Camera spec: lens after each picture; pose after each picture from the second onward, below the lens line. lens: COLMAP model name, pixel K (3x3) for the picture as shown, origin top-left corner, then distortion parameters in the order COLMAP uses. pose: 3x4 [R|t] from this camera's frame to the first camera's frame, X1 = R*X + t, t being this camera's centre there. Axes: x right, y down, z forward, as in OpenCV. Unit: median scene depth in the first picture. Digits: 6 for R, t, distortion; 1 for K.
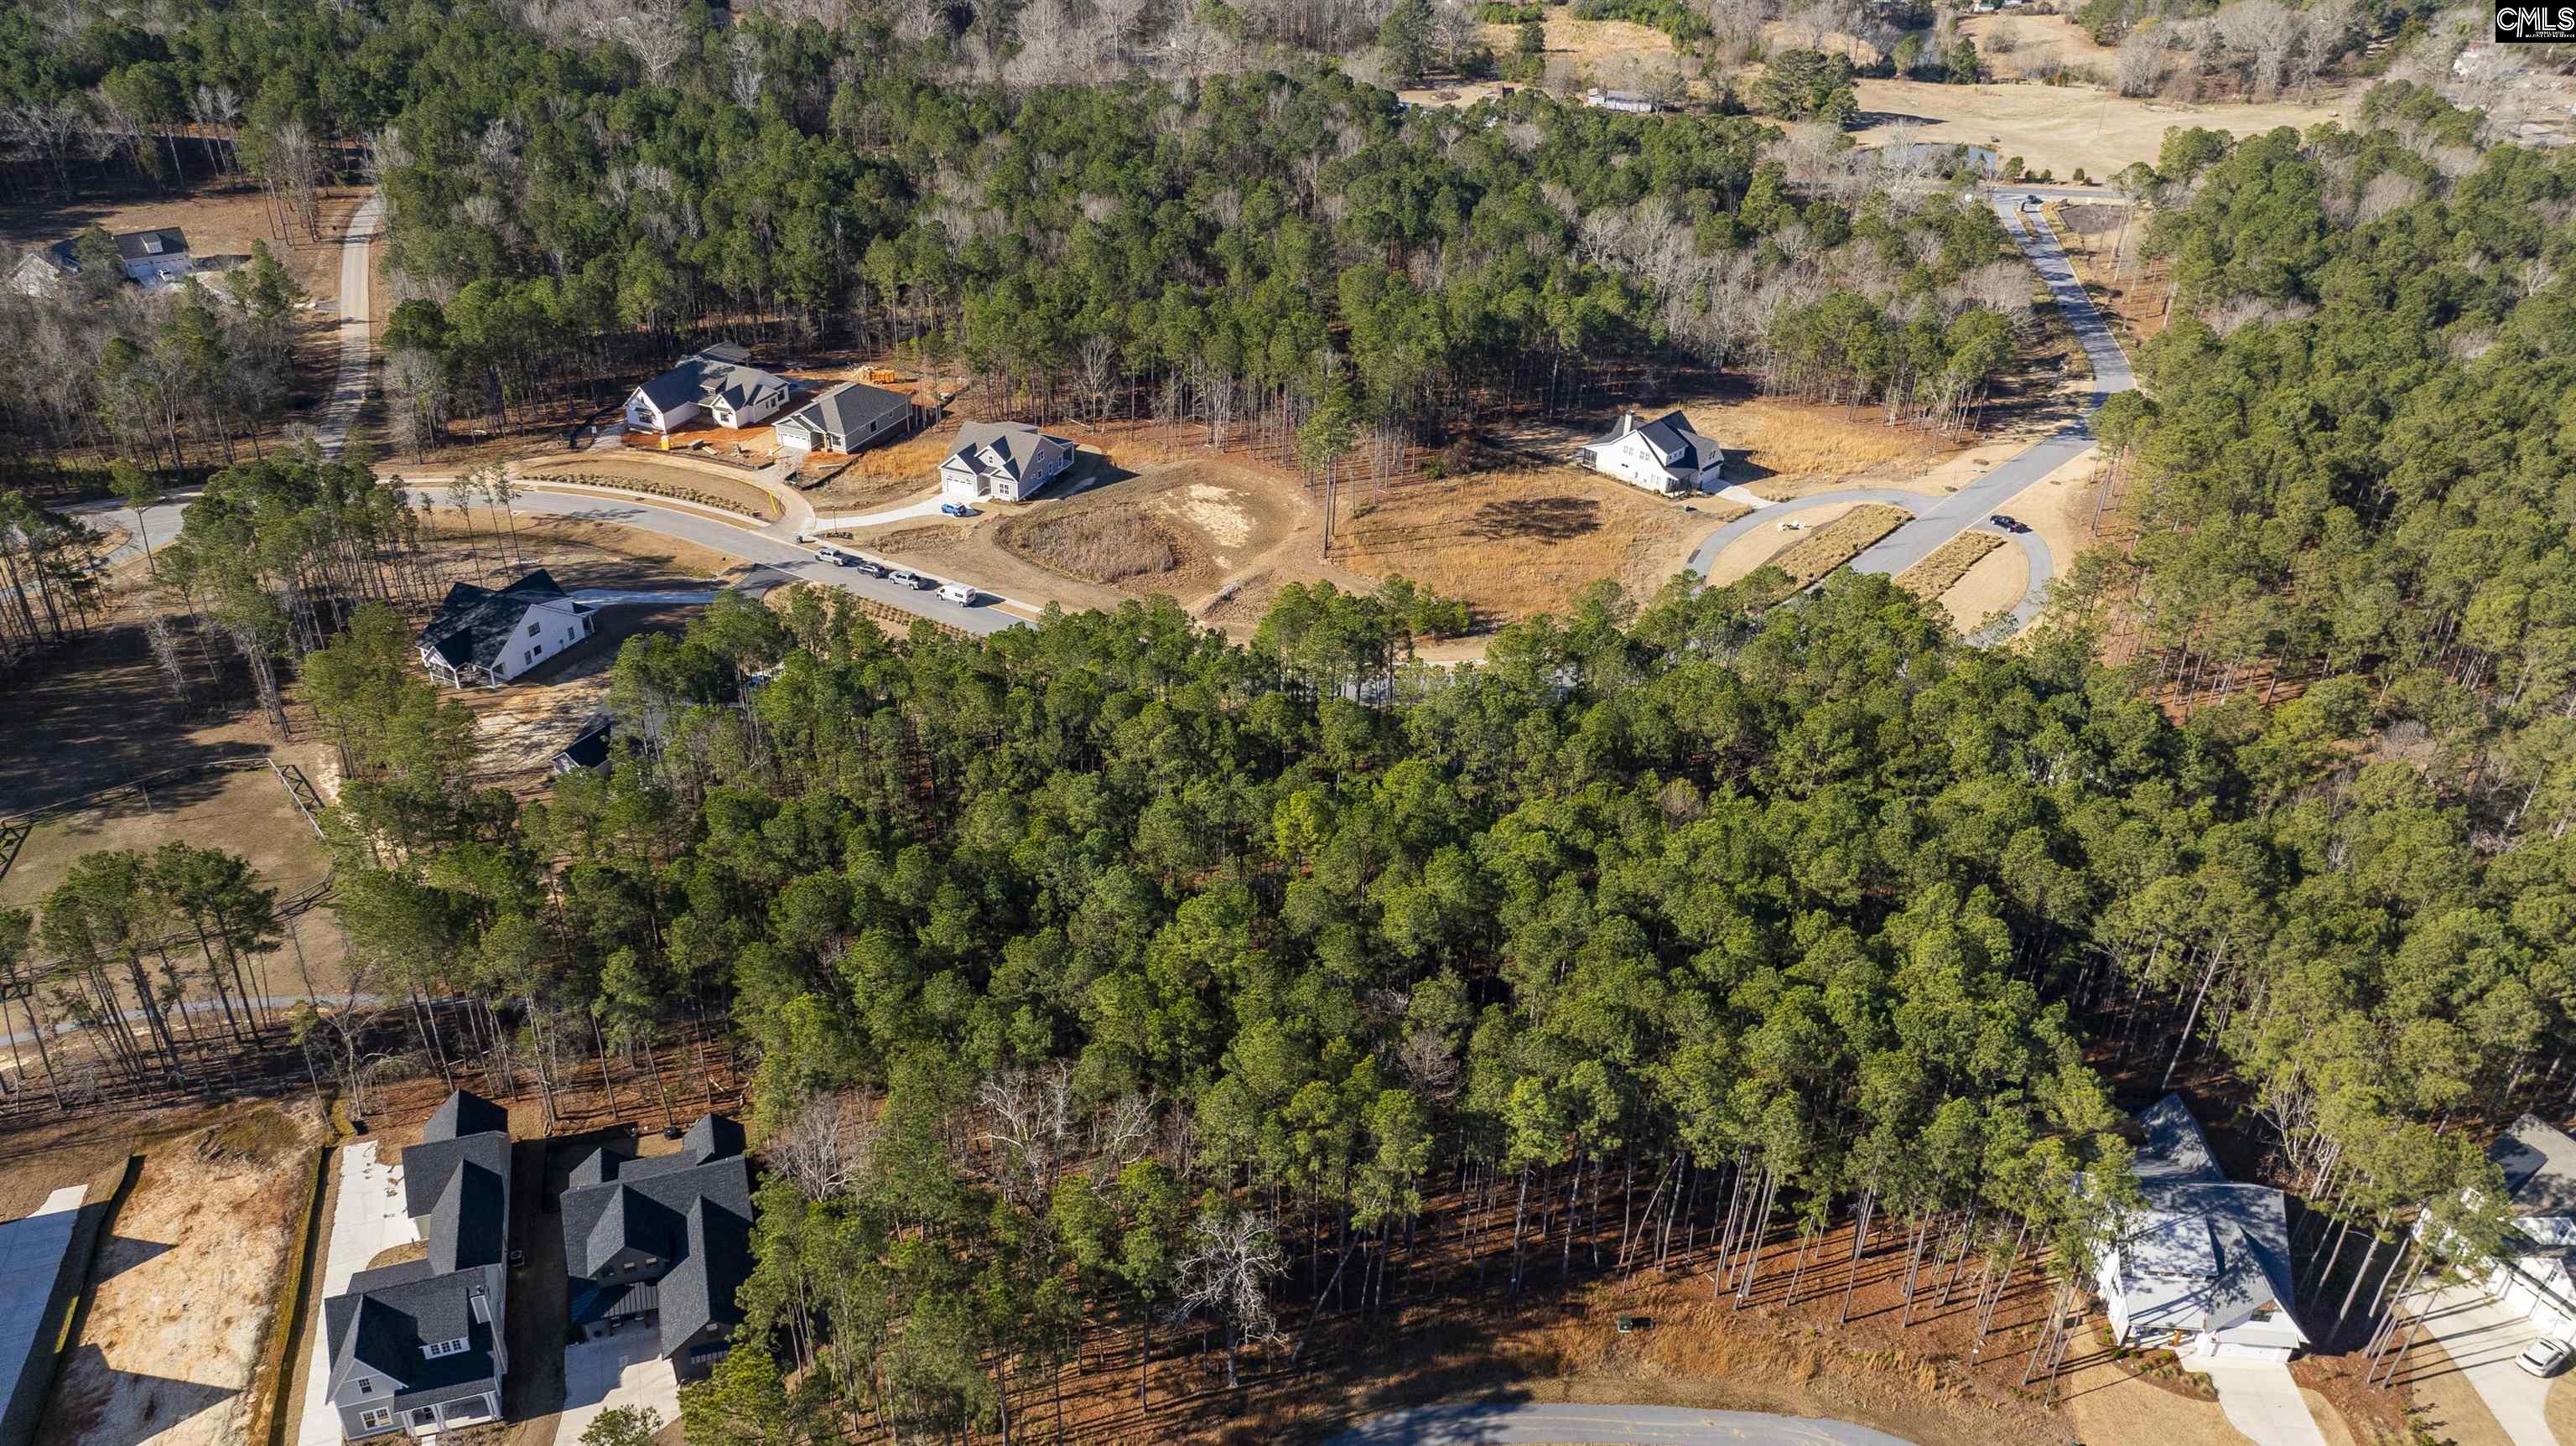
lens RADIAL K [[1804.3, 0, 1288.0], [0, 1804.3, 723.0], [0, 0, 1]] dist [-0.014569, -0.000636]
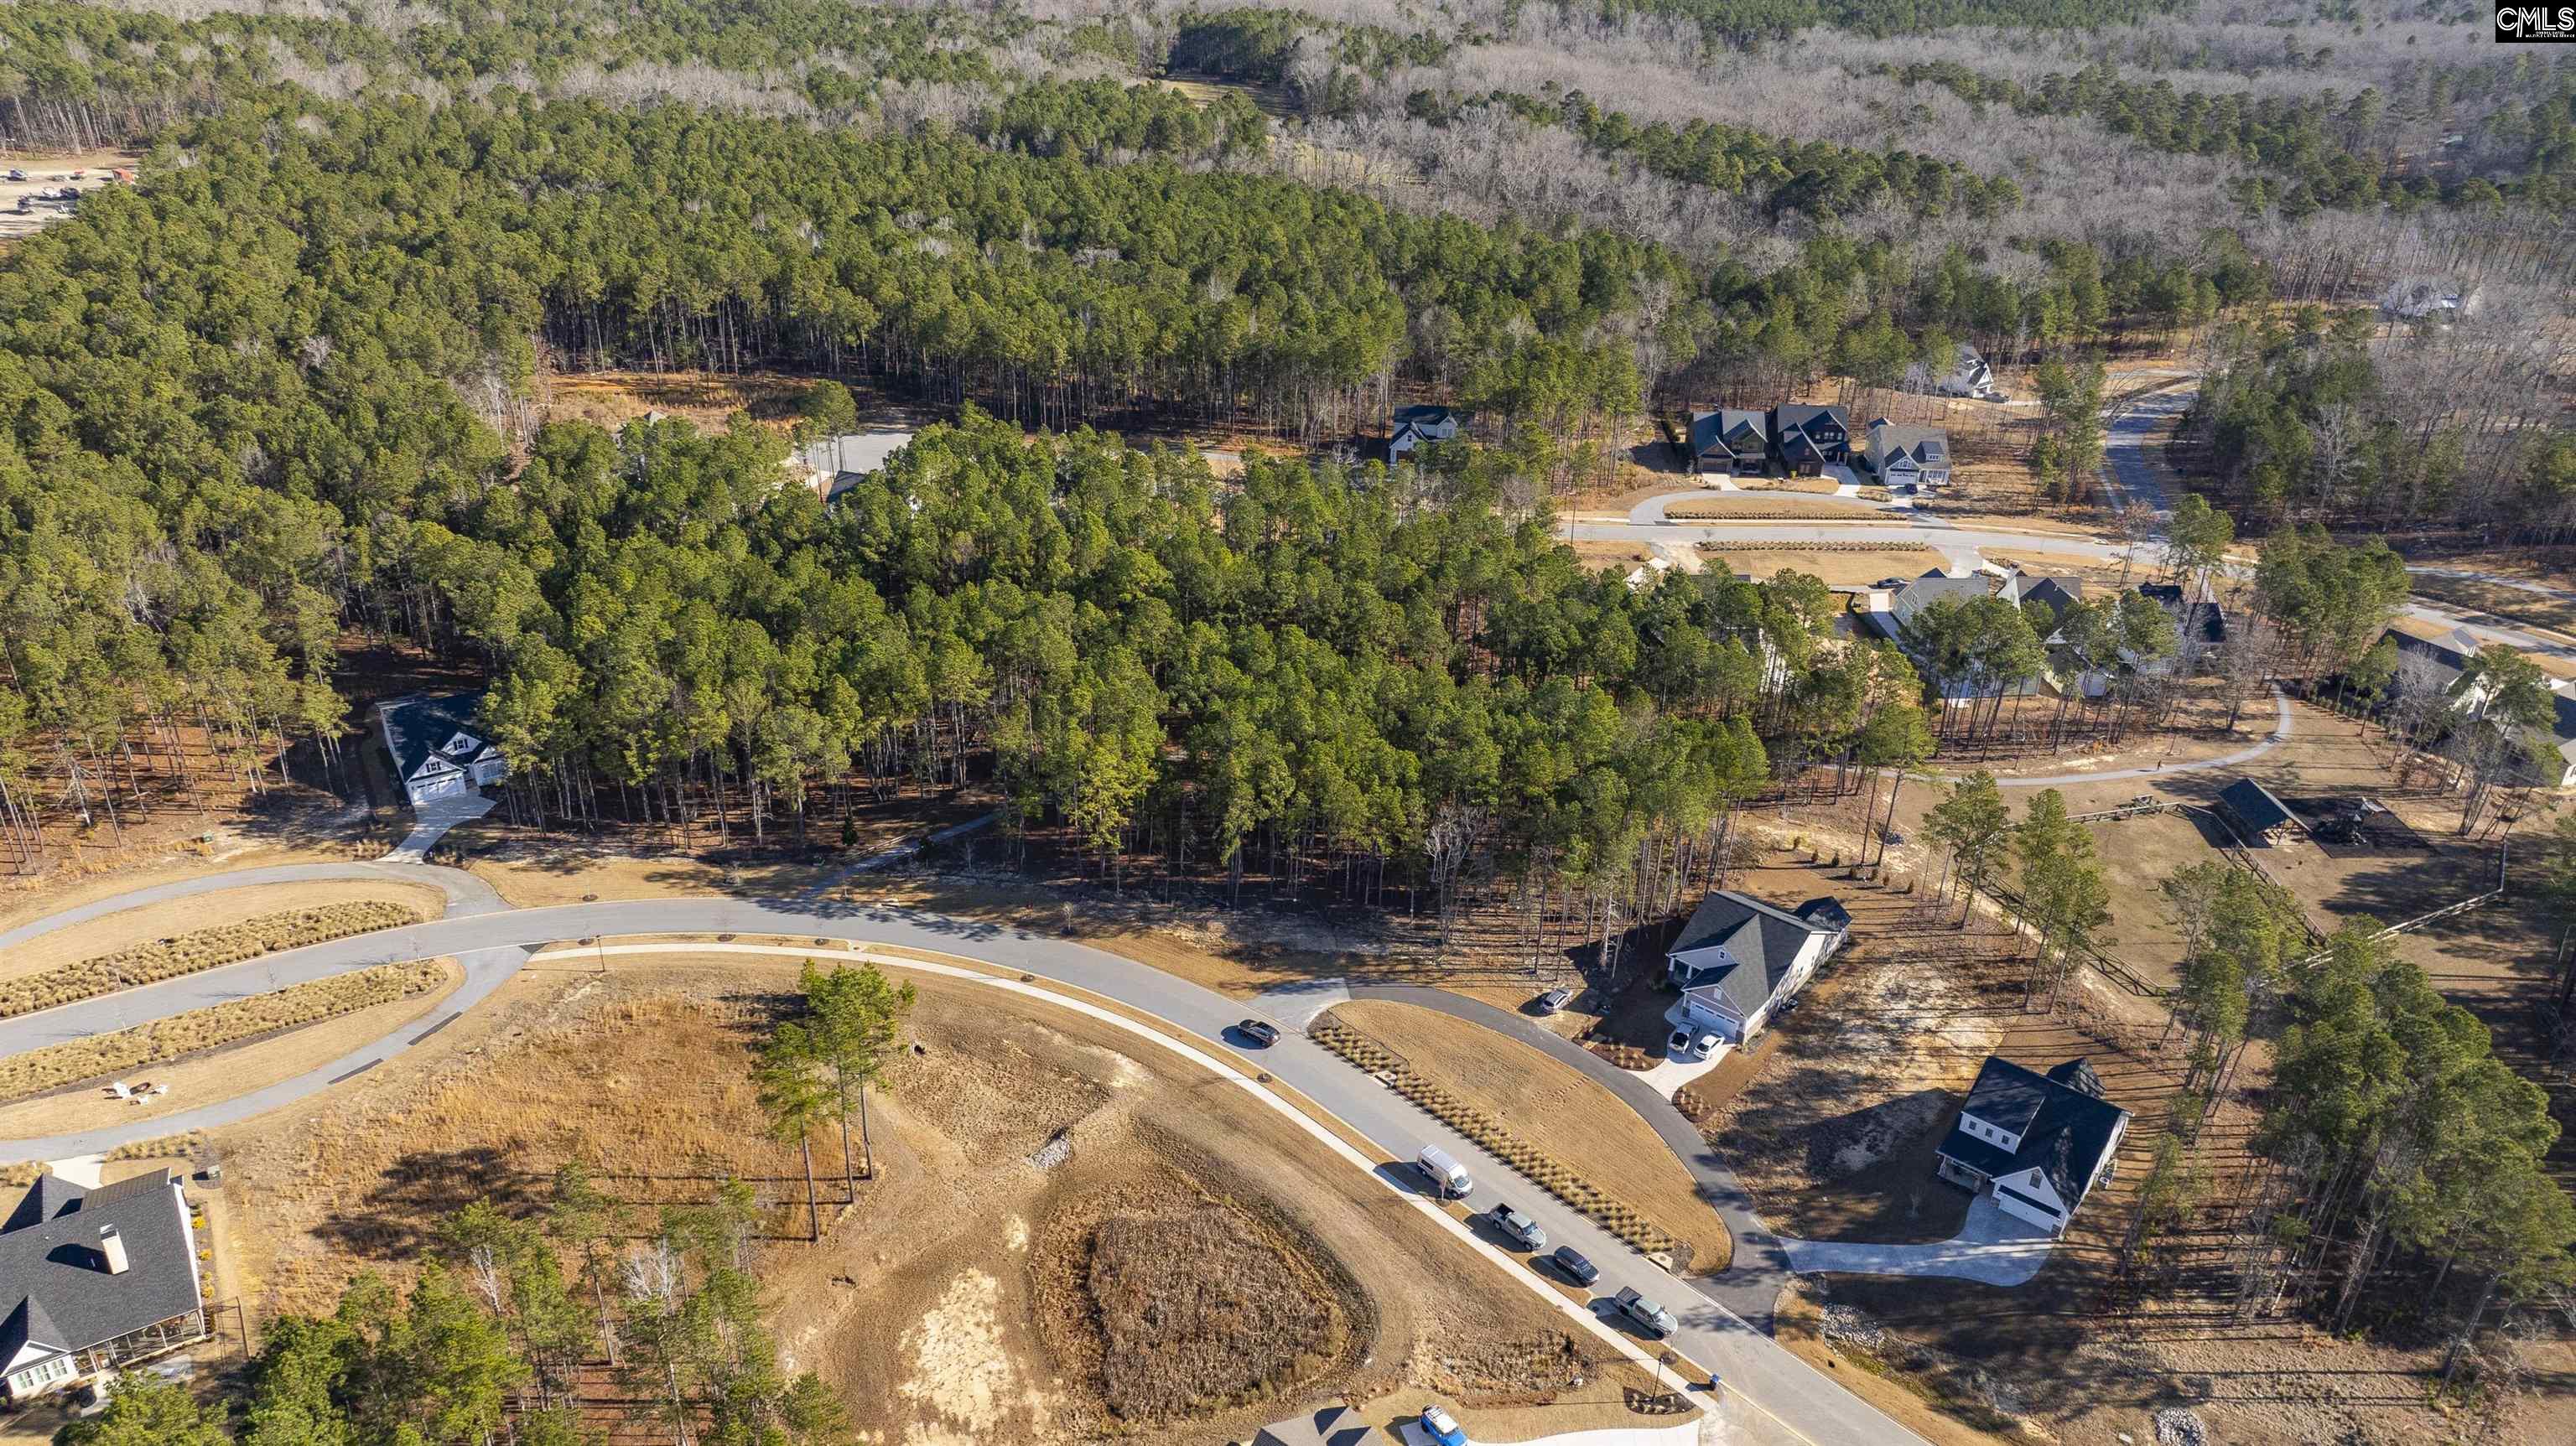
lens RADIAL K [[1804.3, 0, 1288.0], [0, 1804.3, 723.0], [0, 0, 1]] dist [-0.014569, -0.000636]
pose [[-0.967916, -0.163683, 0.190647, -0.200563], [0.074838, 0.536498, 0.840577, -0.645552], [-0.239870, 0.827876, -0.507035, 1.064266]]
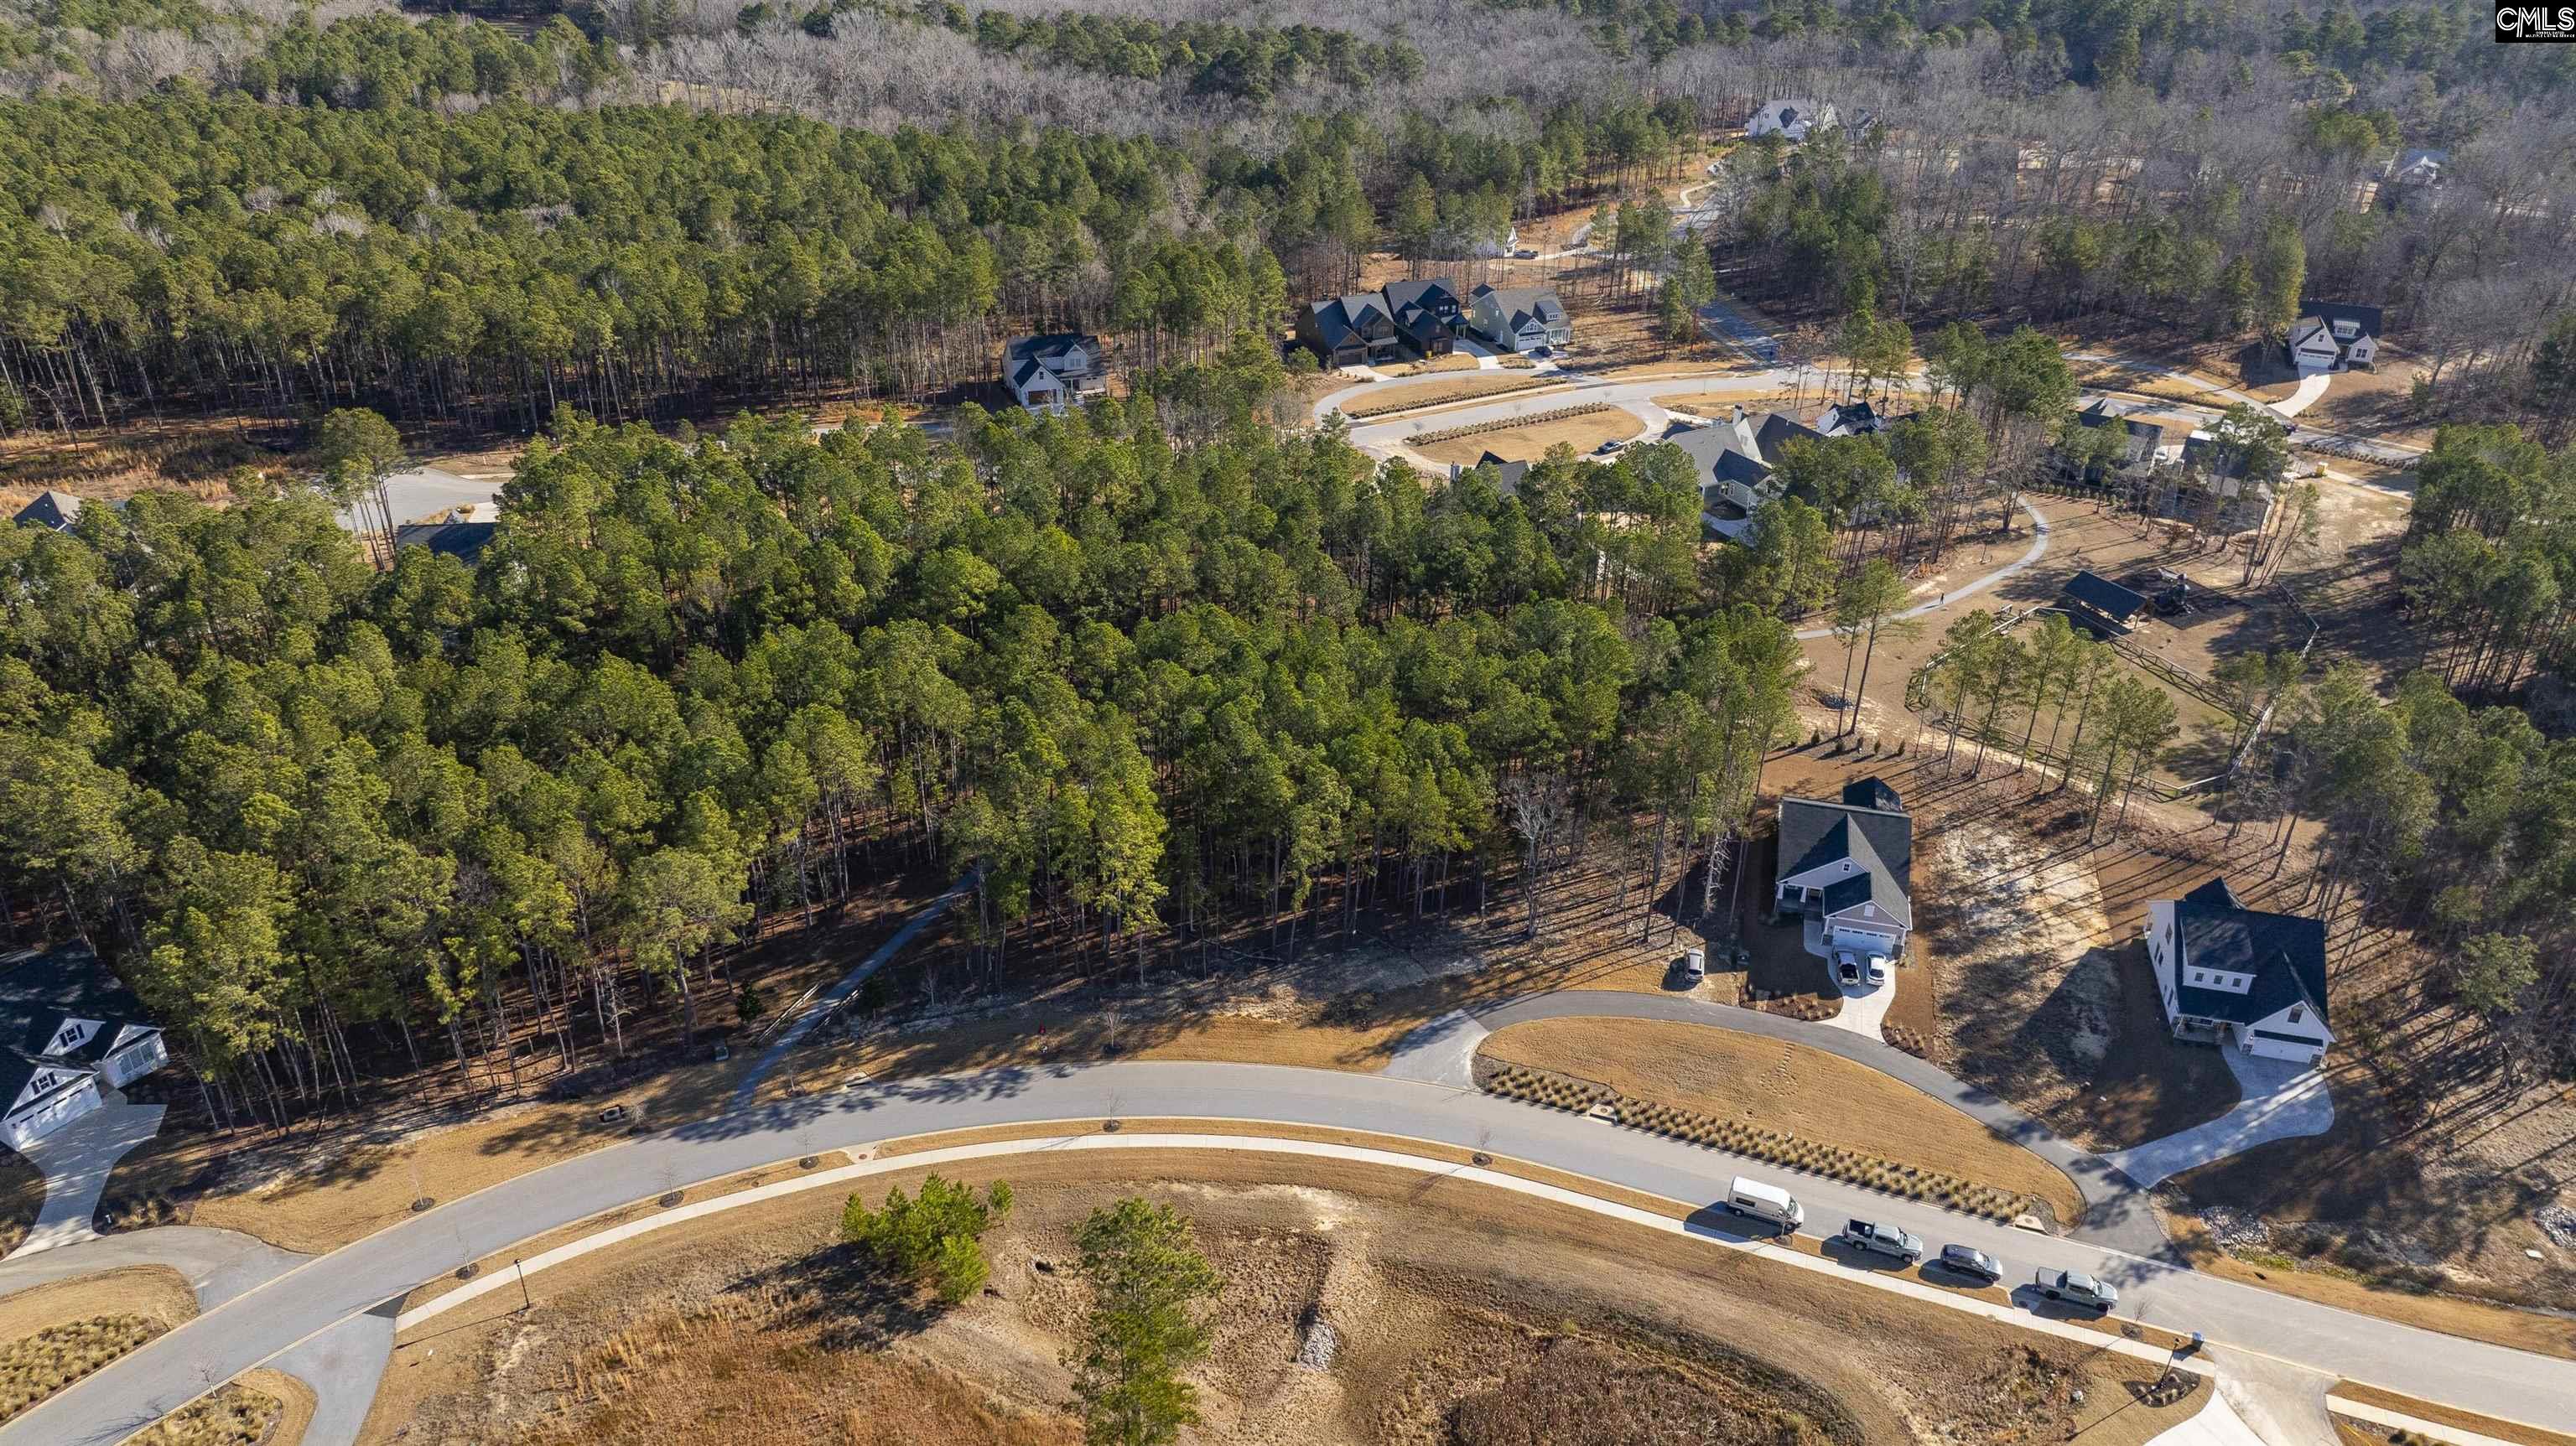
lens RADIAL K [[1809.3, 0, 1291.7], [0, 1809.3, 720.4], [0, 0, 1]] dist [-0.025853, 0.021132]
pose [[-0.978248, 0.052361, -0.200721, 0.057313], [-0.145832, 0.514552, 0.844967, -0.529544], [0.147524, 0.855859, -0.495724, 0.985678]]
